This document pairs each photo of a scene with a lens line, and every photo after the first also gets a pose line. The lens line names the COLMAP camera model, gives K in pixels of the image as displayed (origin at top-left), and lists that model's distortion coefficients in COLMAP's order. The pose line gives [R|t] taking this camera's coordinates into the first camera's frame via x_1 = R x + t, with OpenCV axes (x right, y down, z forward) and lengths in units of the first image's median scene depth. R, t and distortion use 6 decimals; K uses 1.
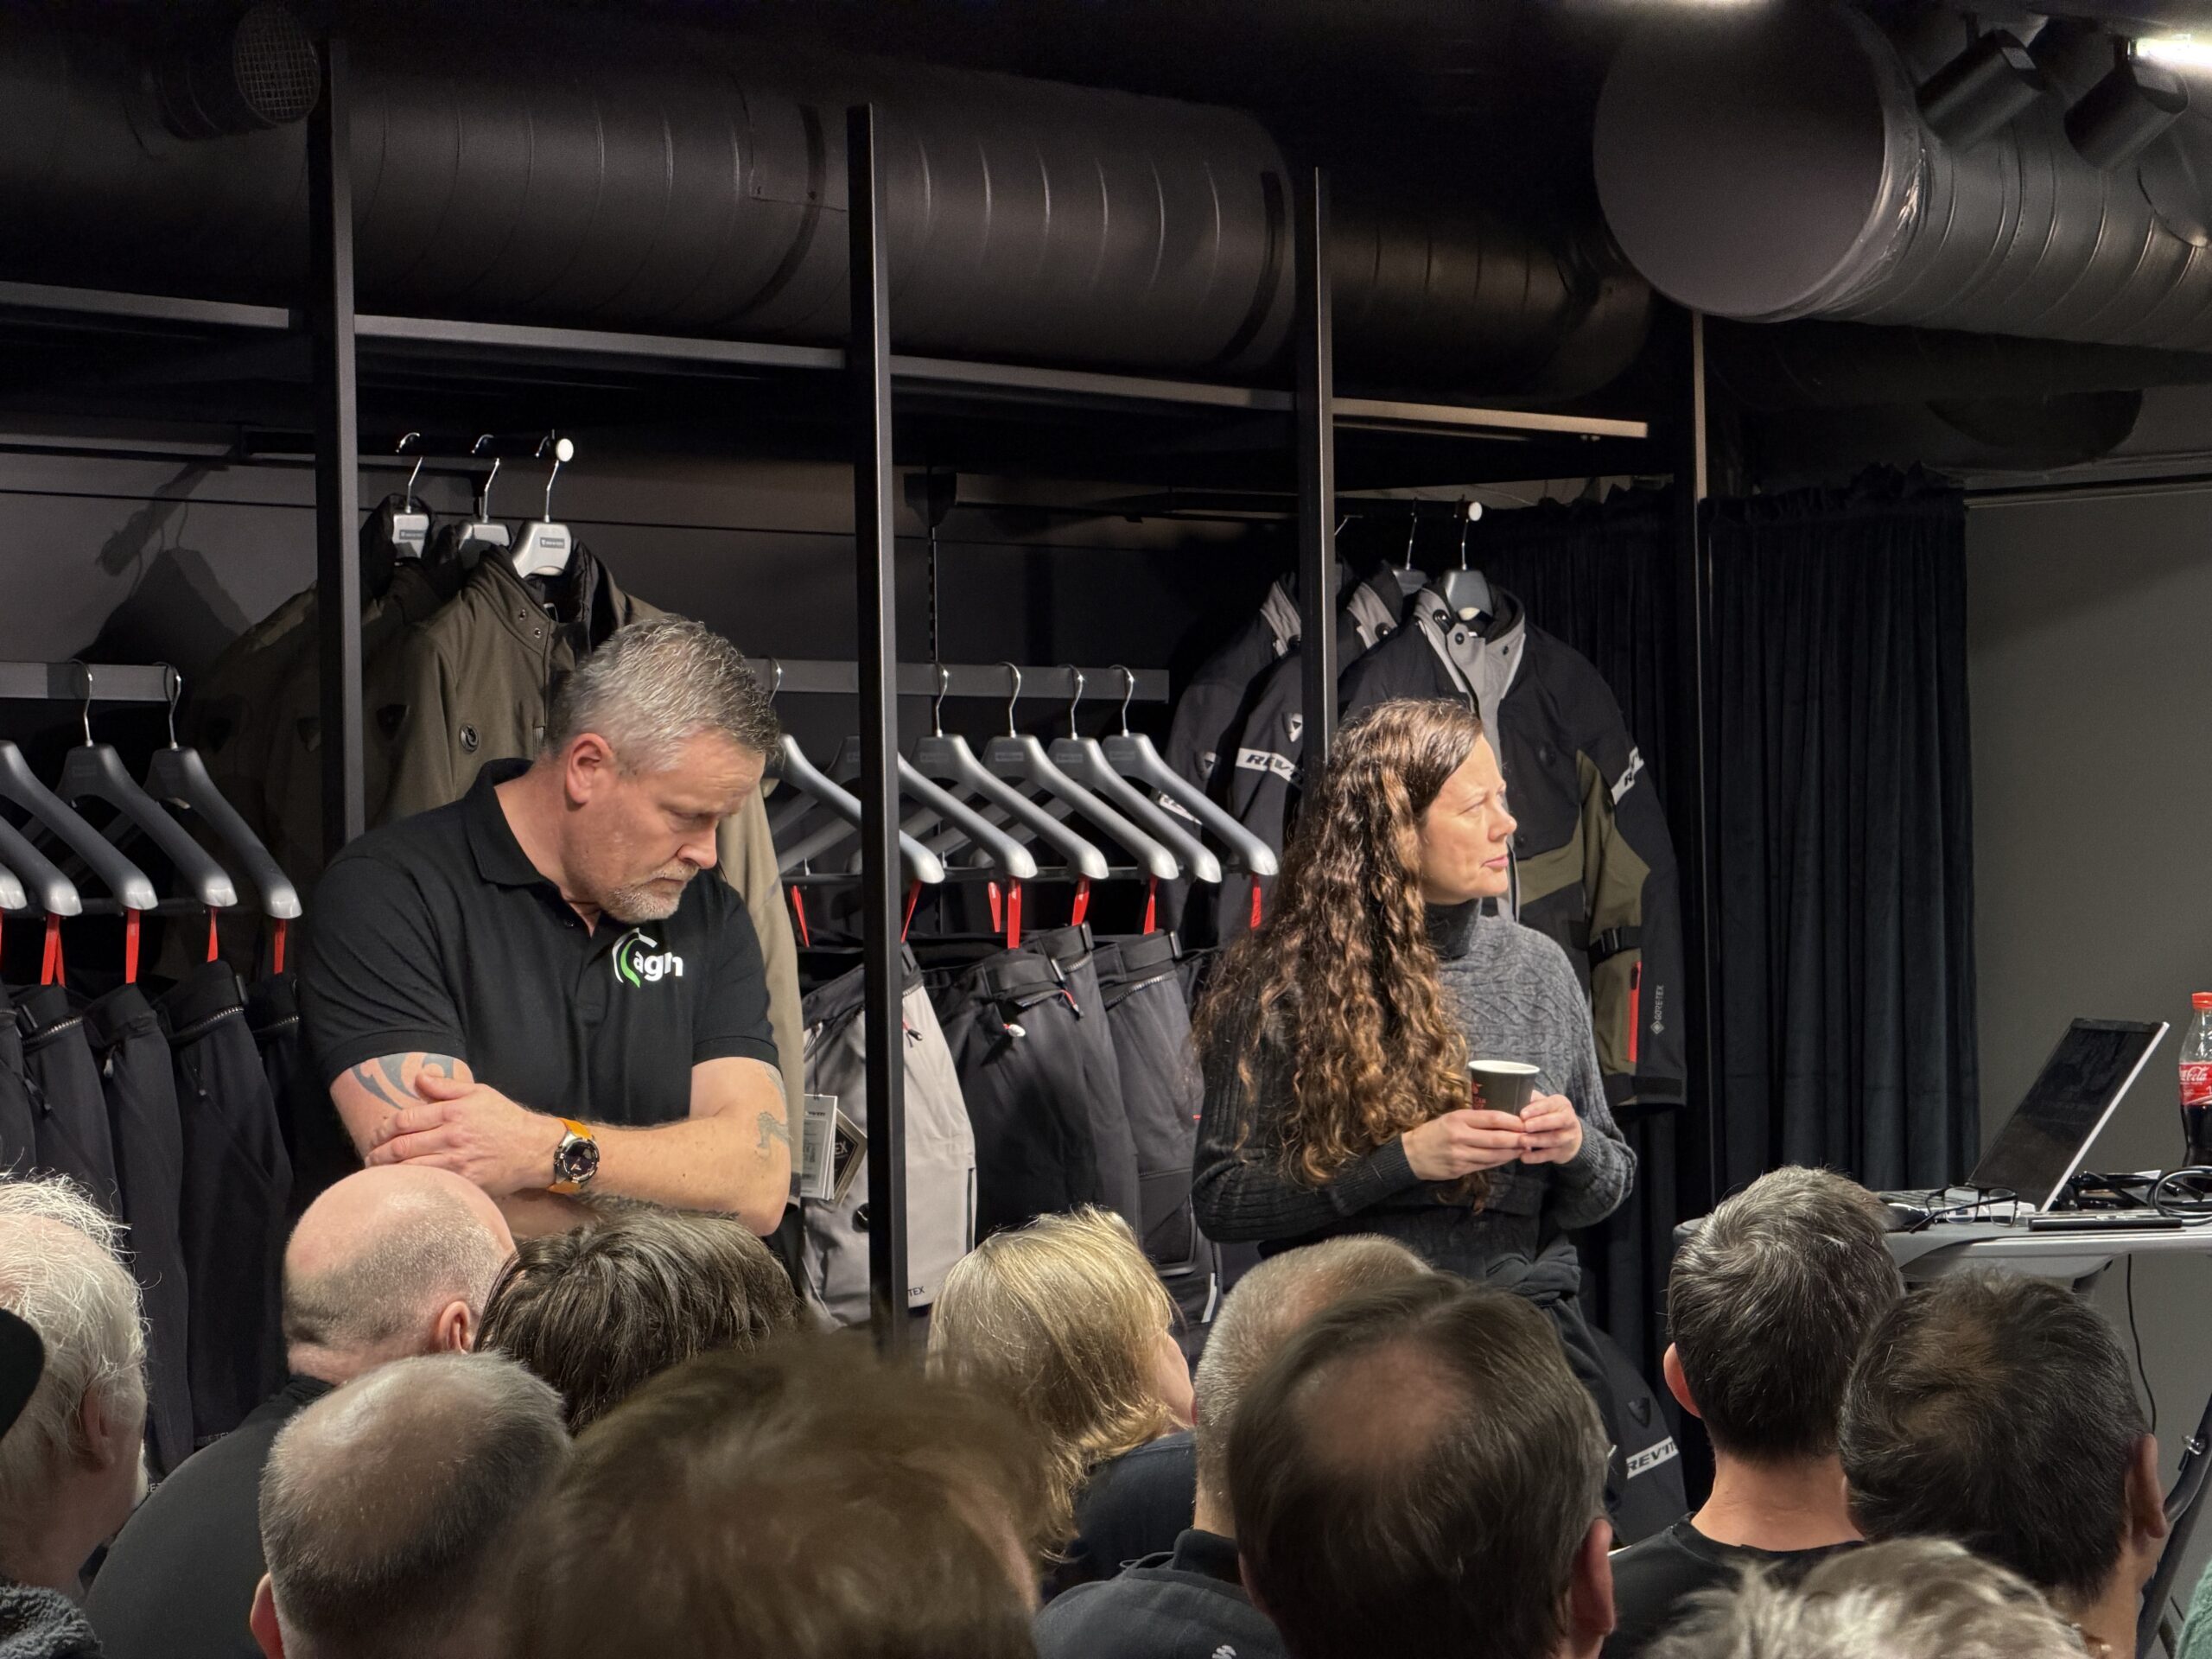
lens RADIAL K [[6693.7, 0, 1066.0], [0, 6693.7, 833.6], [0, 0, 1]] dist [0.276785, -0.665162]
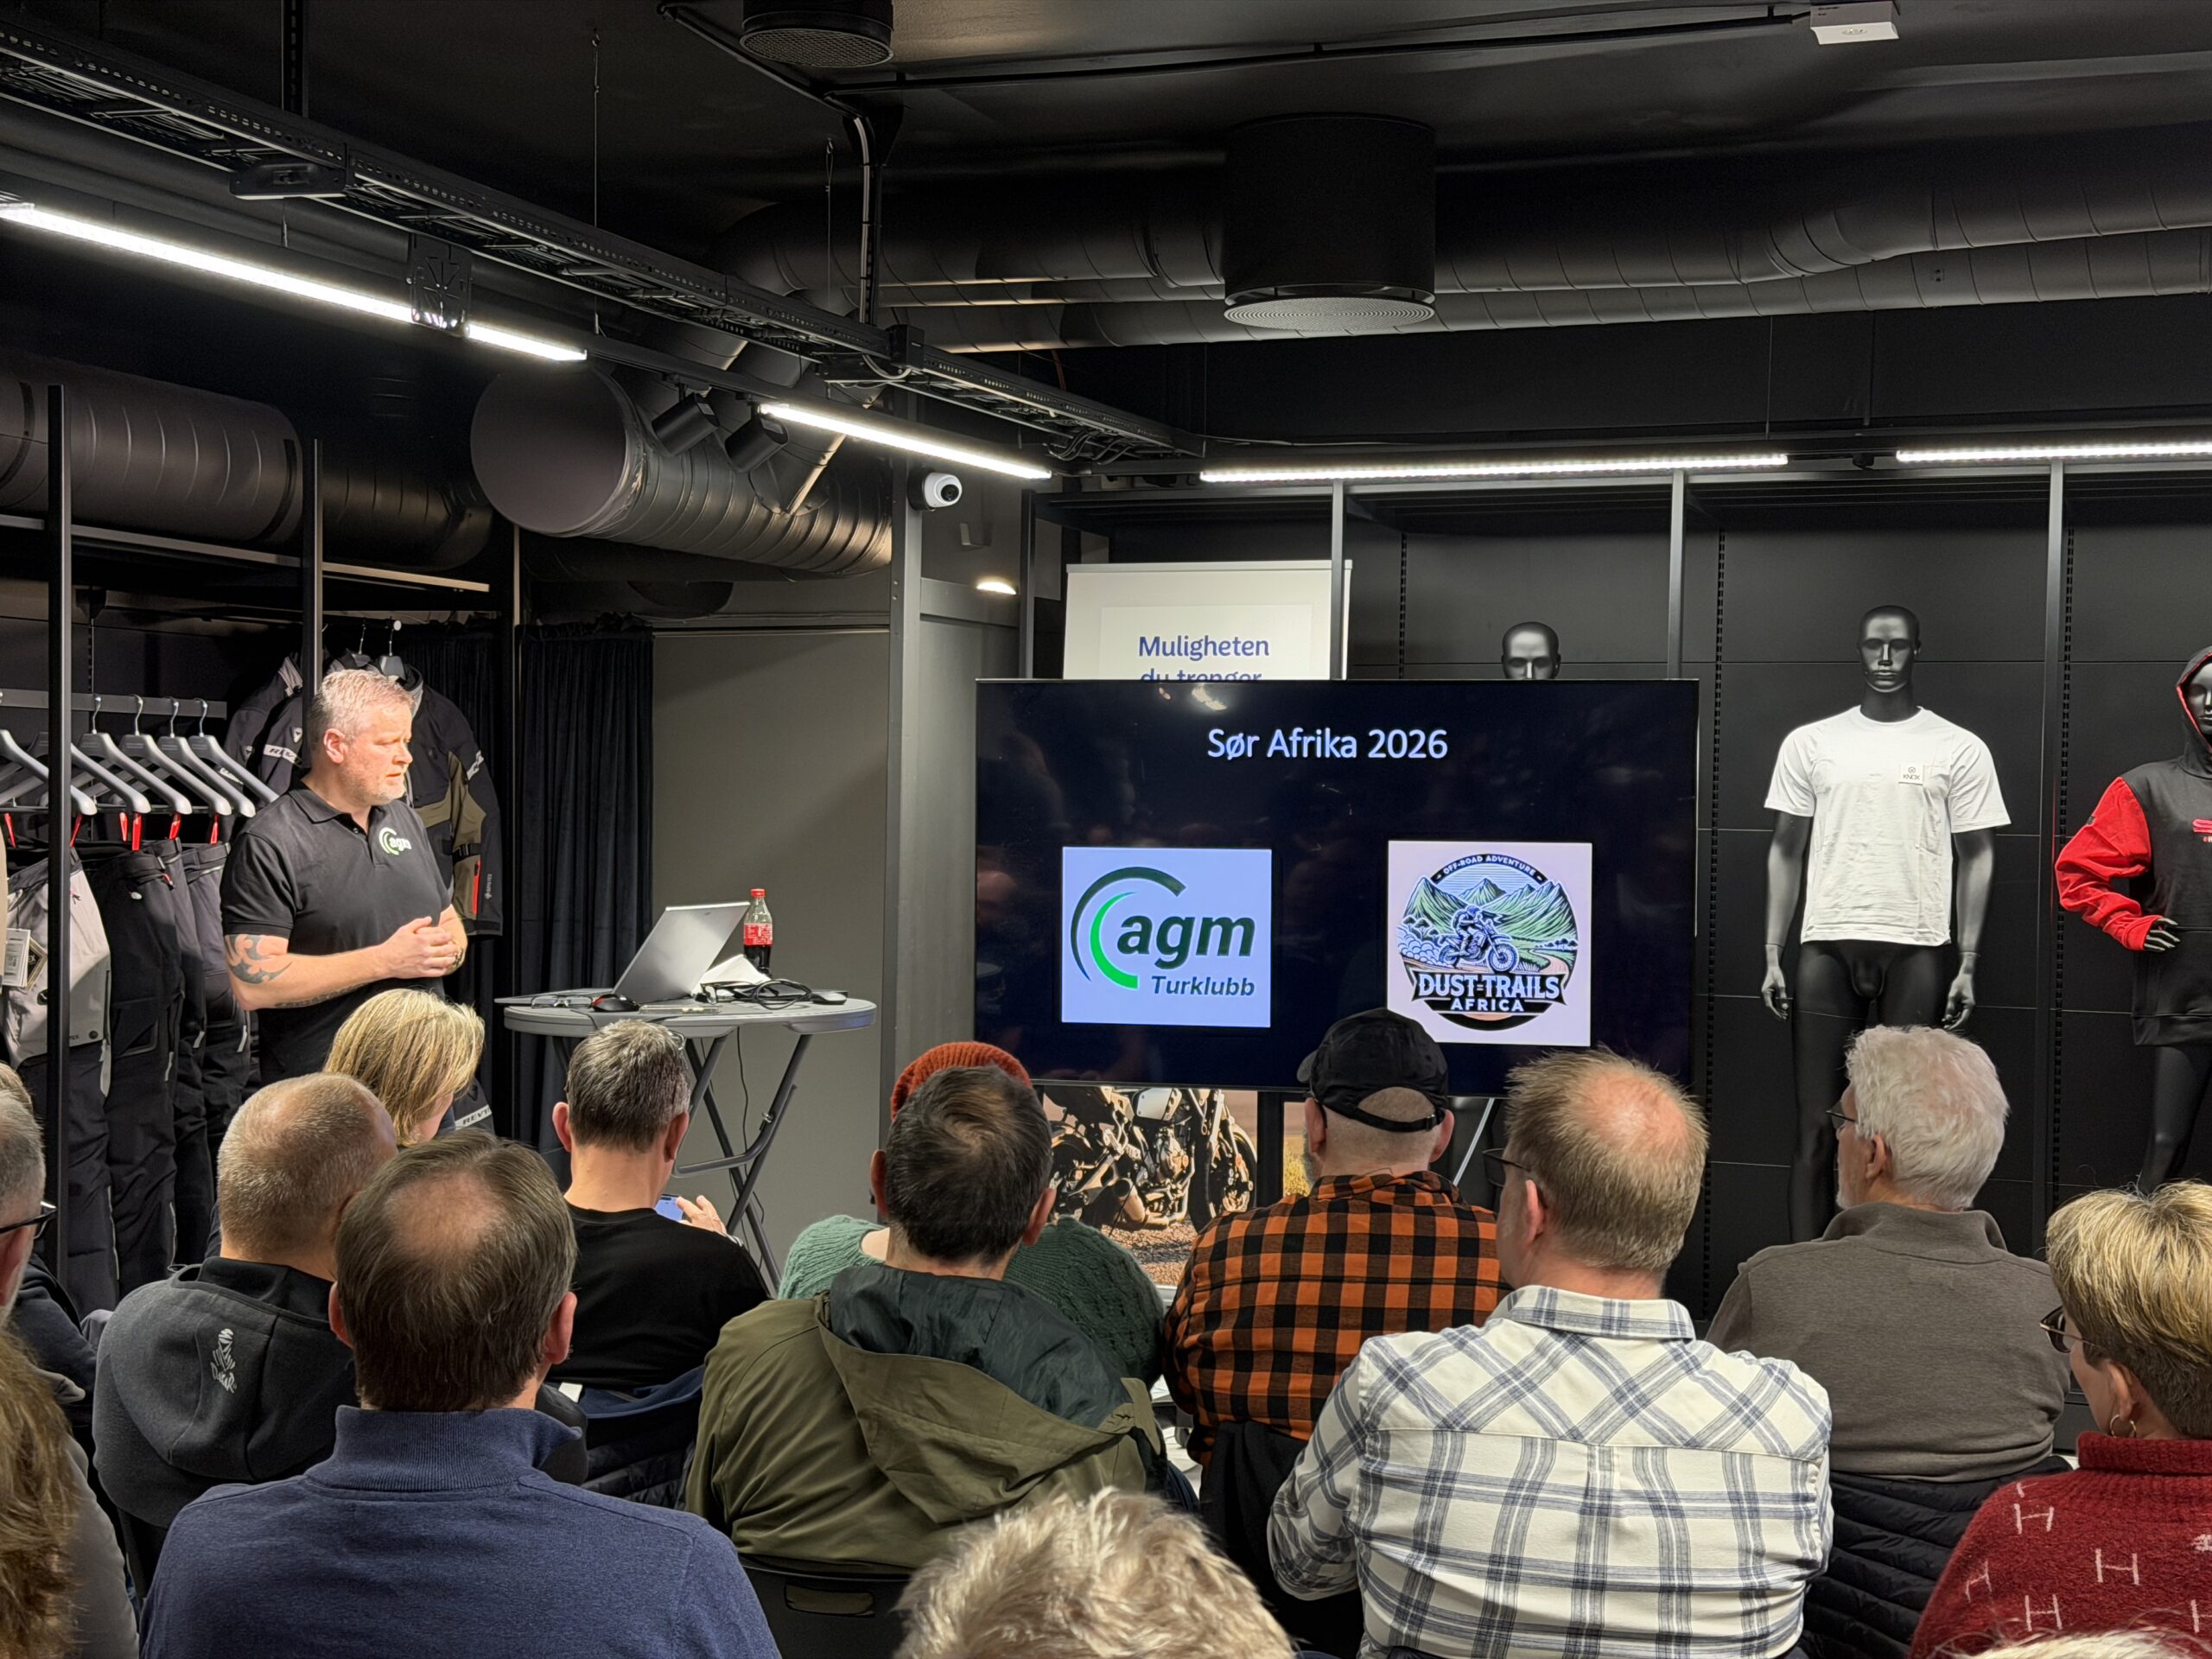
lens RADIAL K [[3107.6, 0, 1135.7], [0, 3107.6, 848.8], [0, 0, 1]] dist [0.173336, -0.096976]
pose [[0.952938, 0.024515, 0.302172, -0.007821], [-0.031099, 0.999372, 0.016996, -0.006228], [-0.301566, -0.025593, 0.953102, 0.082130]]
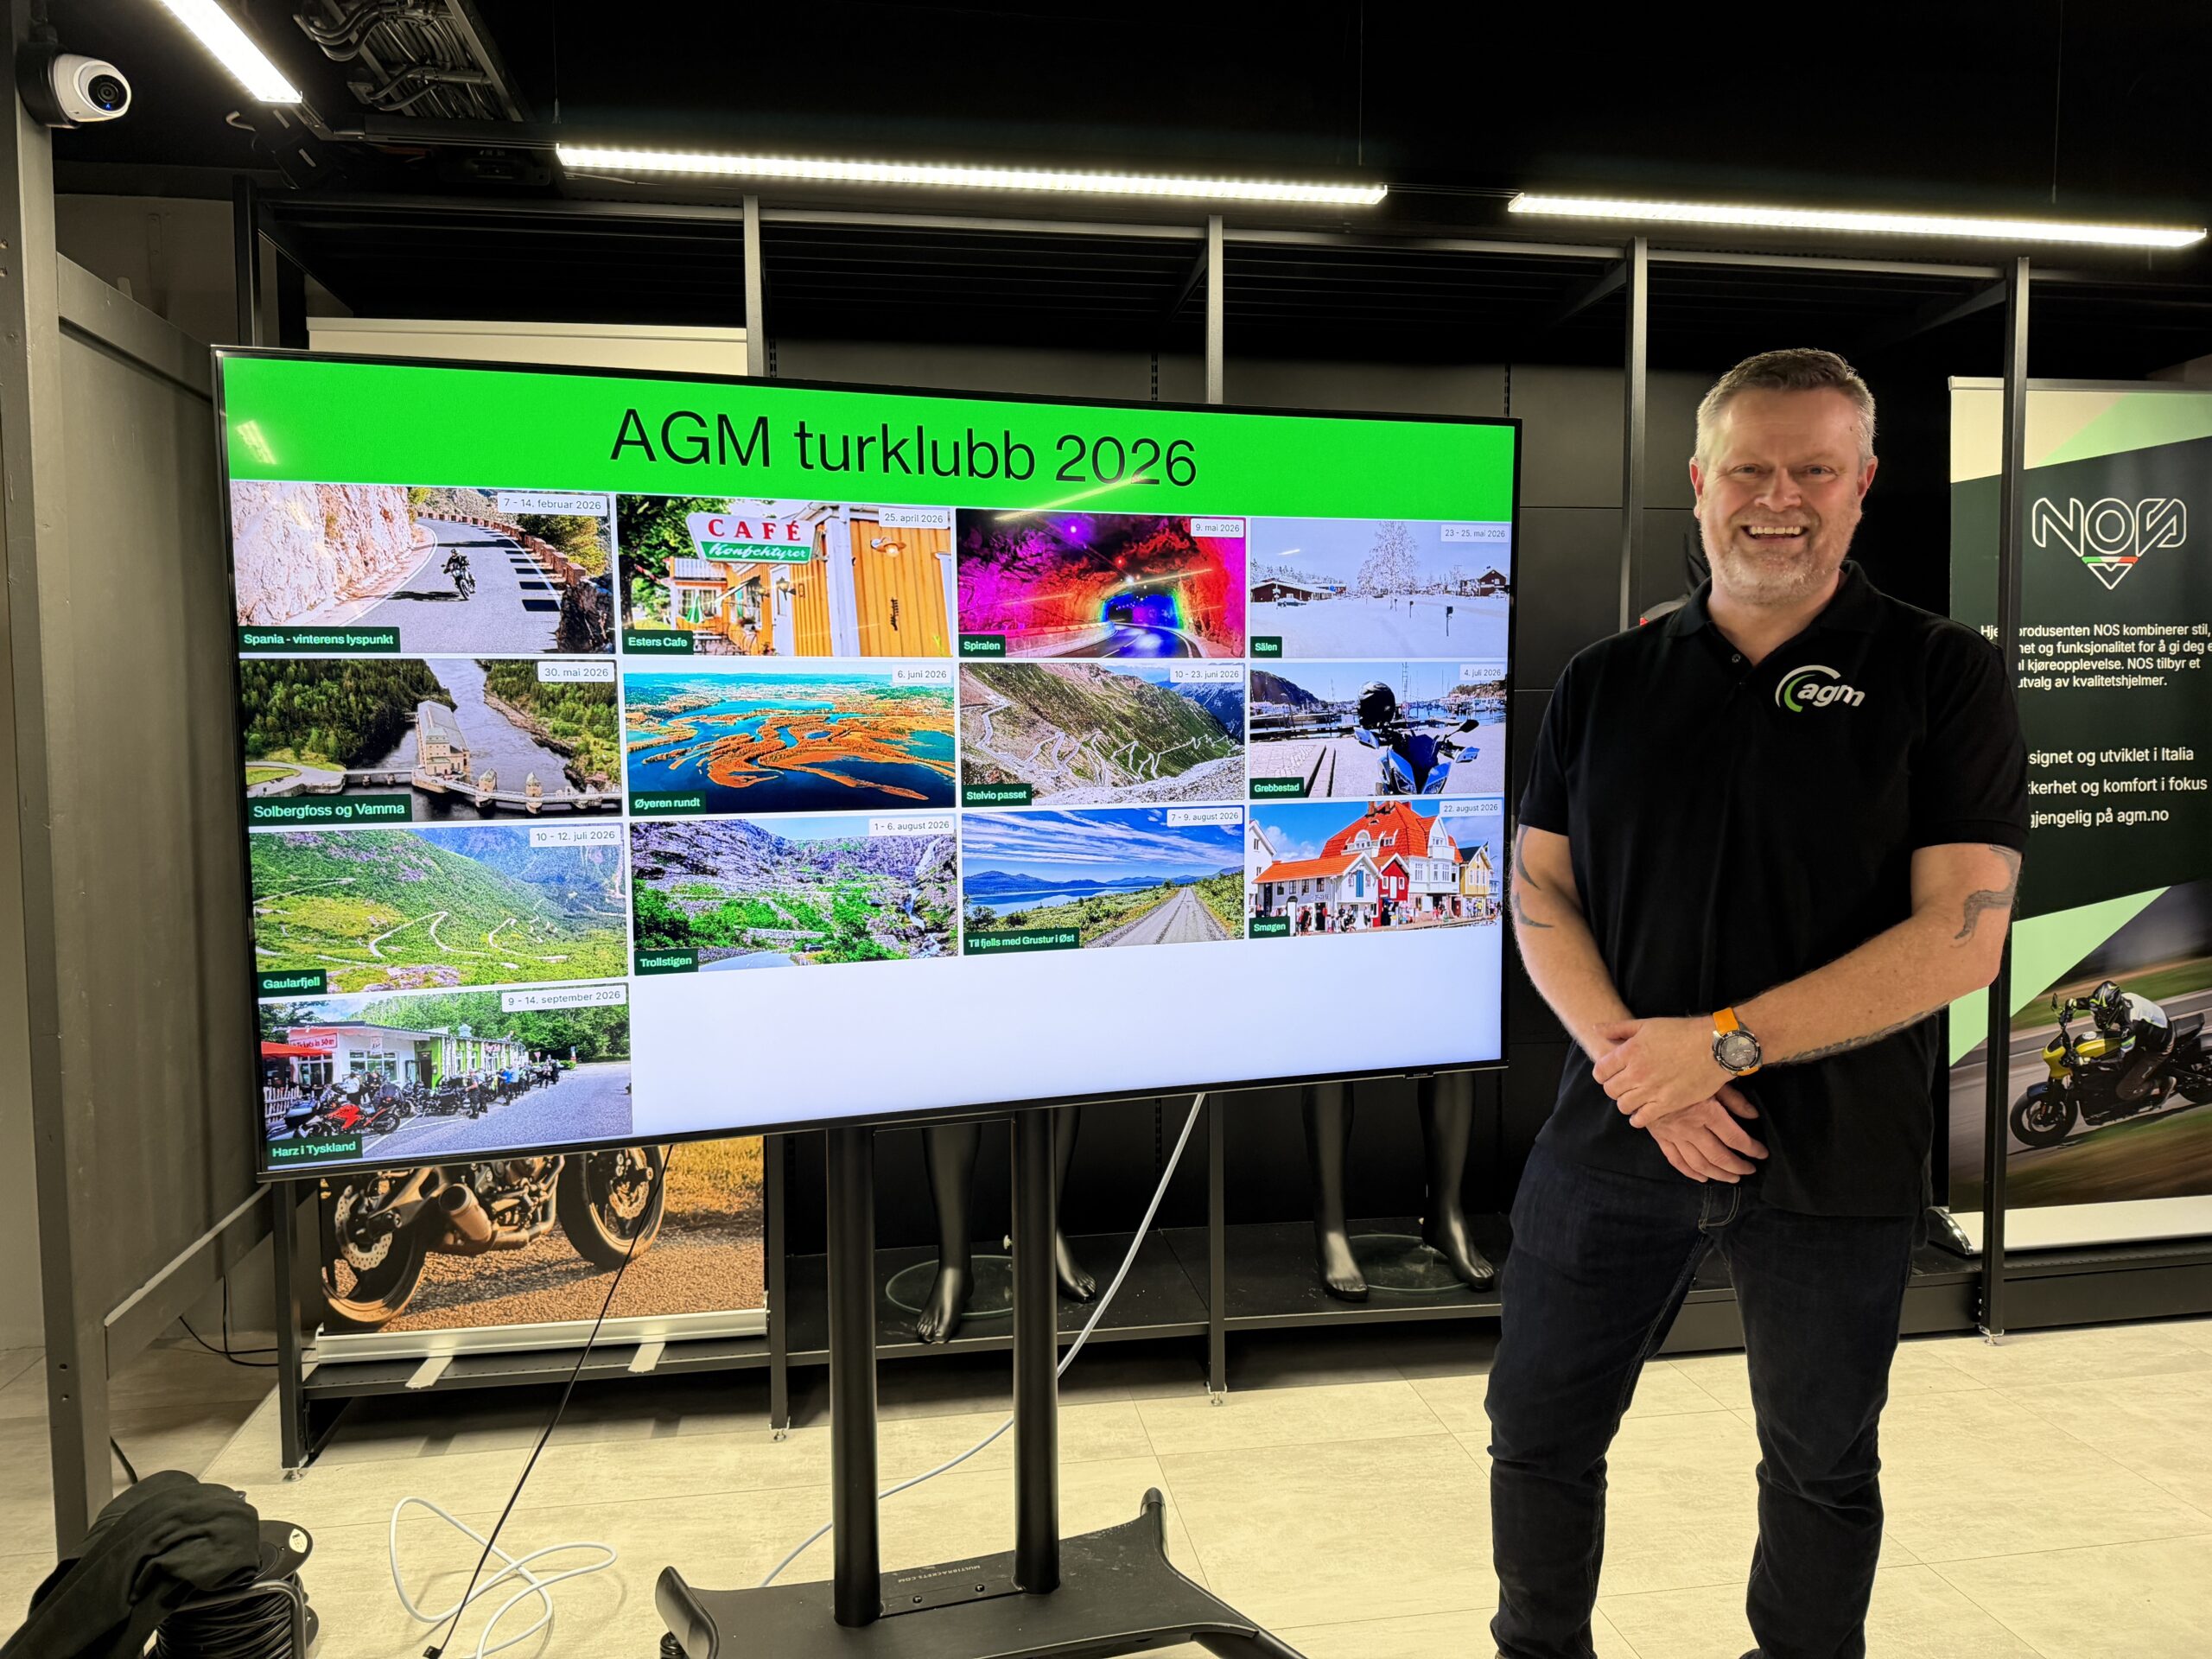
lens RADIAL K [[1553.5, 0, 1106.0], [0, 1553.5, 829.5], [0, 0, 1]] dist [0.019156, -0.004720]
pose [[0.674038, -0.038506, 0.737692, 0.131028], [-0.008655, 0.998160, 0.060010, 0.011916], [-0.738646, -0.046834, 0.672465, 0.679571]]
